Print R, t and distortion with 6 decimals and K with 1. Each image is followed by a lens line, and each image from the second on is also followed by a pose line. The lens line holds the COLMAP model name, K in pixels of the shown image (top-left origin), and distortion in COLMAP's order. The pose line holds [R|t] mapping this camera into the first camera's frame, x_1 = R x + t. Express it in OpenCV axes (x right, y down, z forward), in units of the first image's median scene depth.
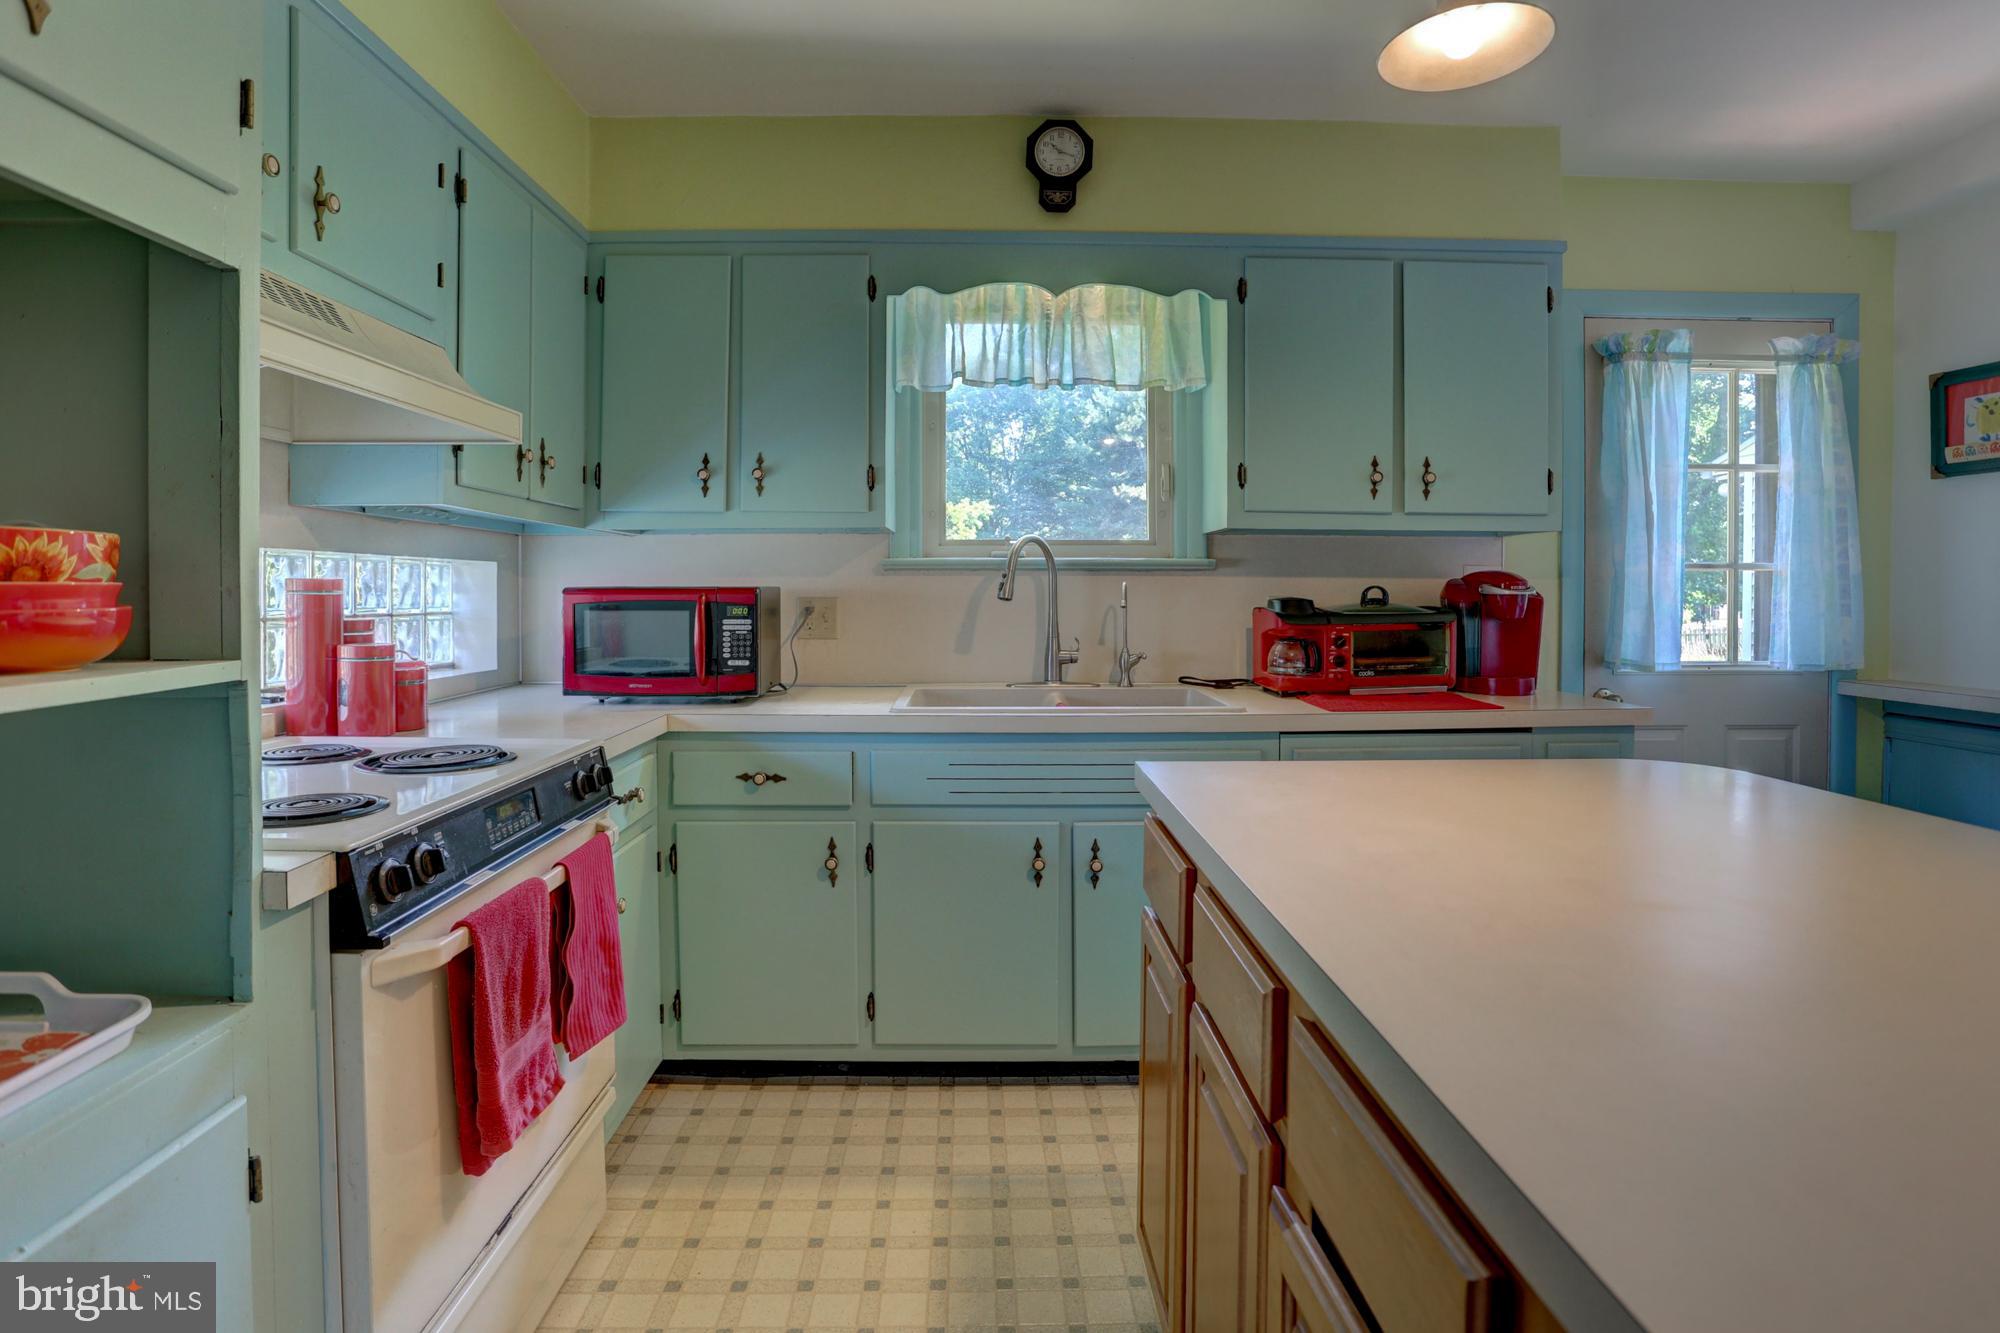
lens RADIAL K [[996.4, 0, 964.9], [0, 996.4, 600.3], [0, 0, 1]] dist [-0.079638, 0.038853]
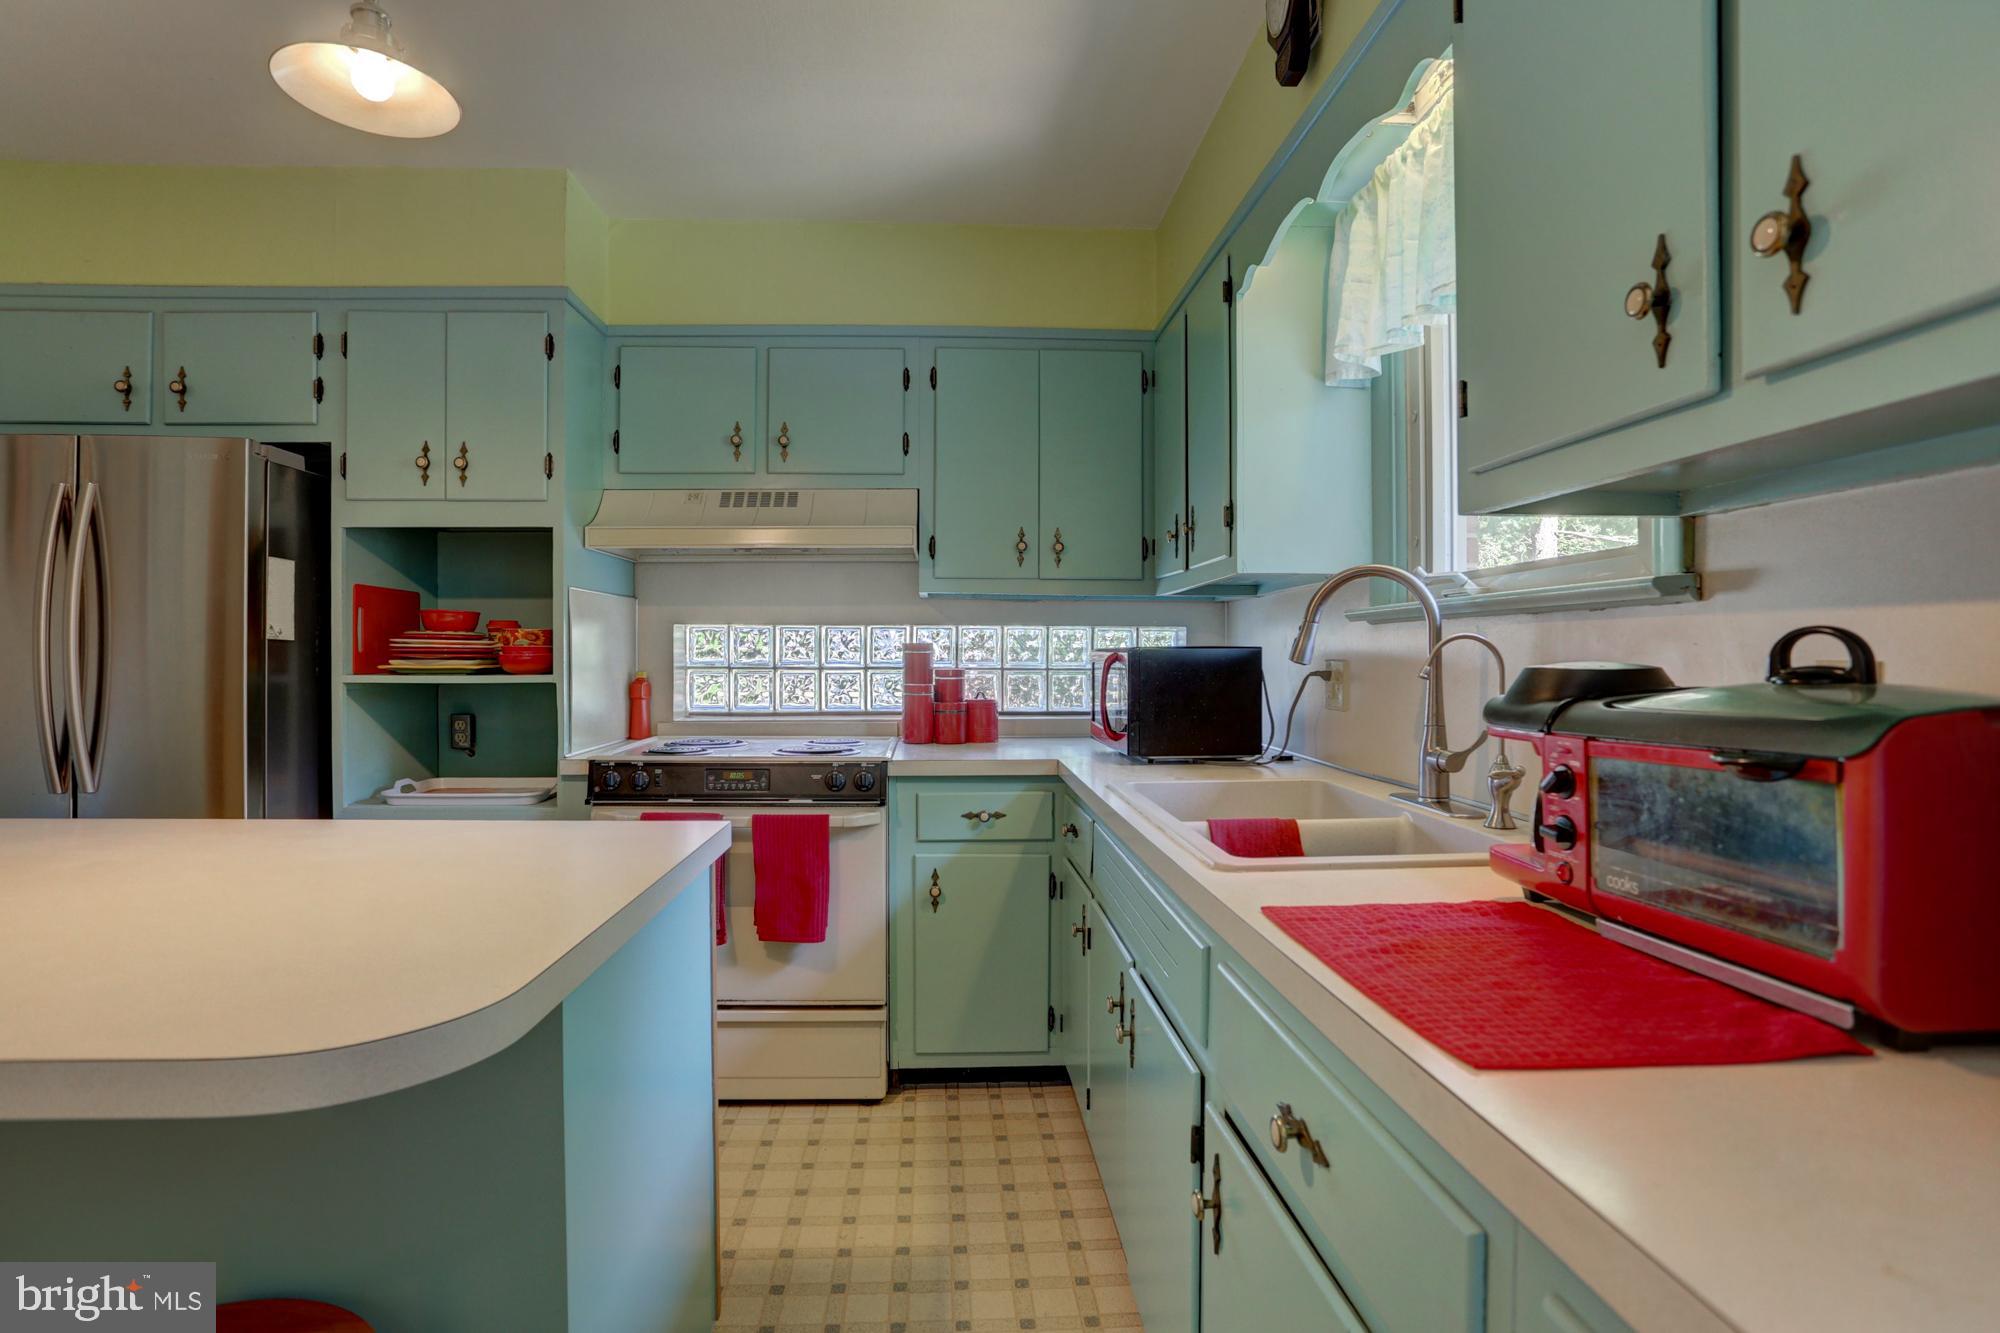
lens RADIAL K [[979.2, 0, 994.4], [0, 979.2, 652.1], [0, 0, 1]] dist [-0.082881, 0.037003]
pose [[0.057495, -0.002689, -0.998342, 0.726851], [-0.012017, 0.999922, -0.003385, -0.002387], [0.998273, 0.012192, 0.057458, 0.765994]]
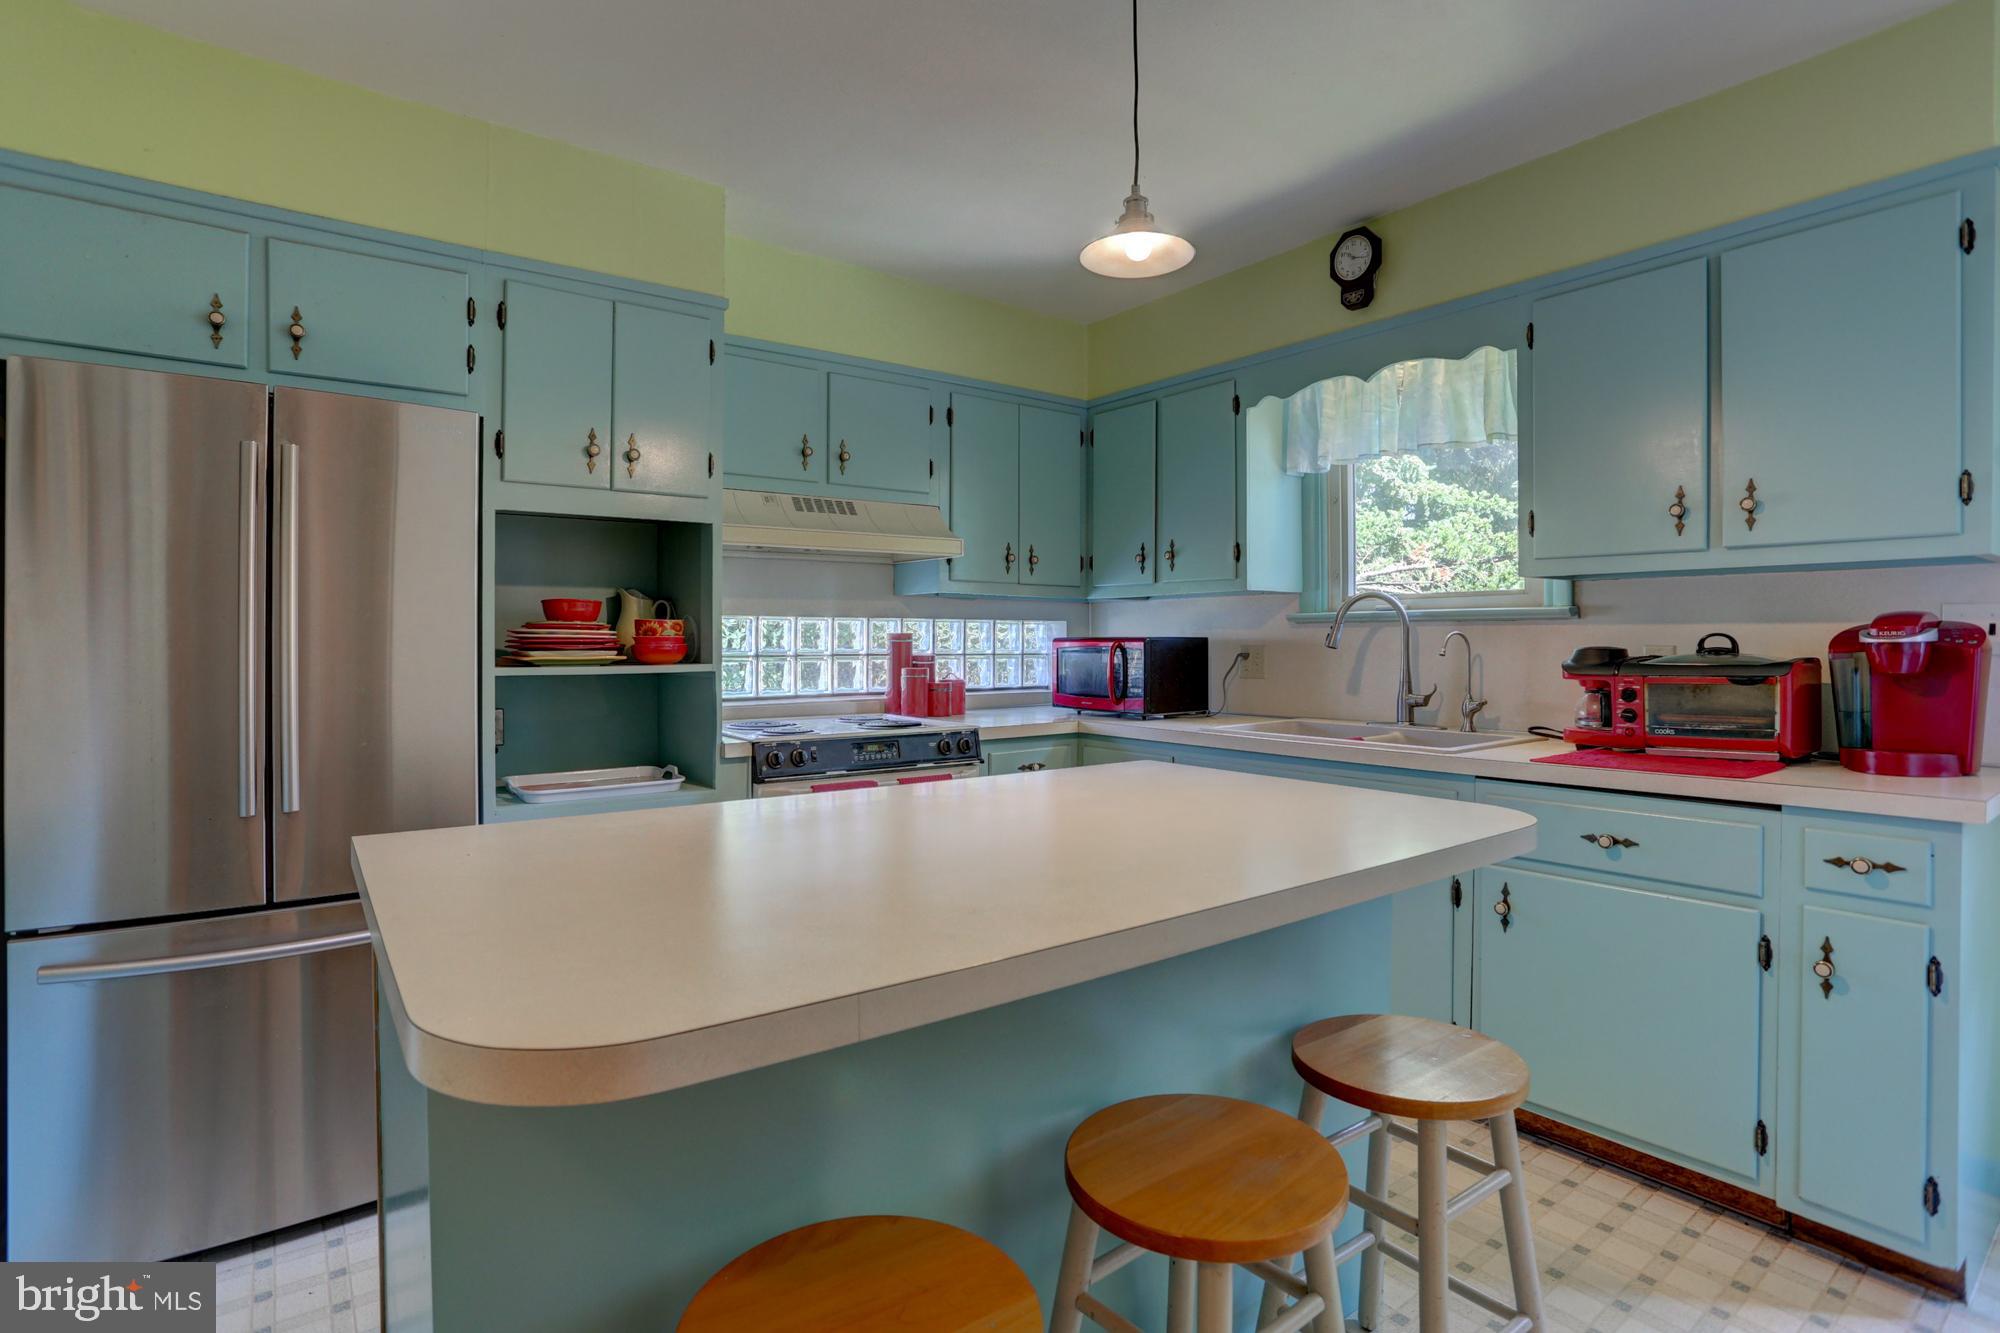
lens RADIAL K [[979.2, 0, 994.4], [0, 979.2, 652.1], [0, 0, 1]] dist [-0.082881, 0.037003]
pose [[0.594766, 0.007962, -0.803859, 0.740060], [-0.007422, 0.999963, 0.004412, 0.003176], [0.803864, 0.003342, 0.594803, -0.002780]]
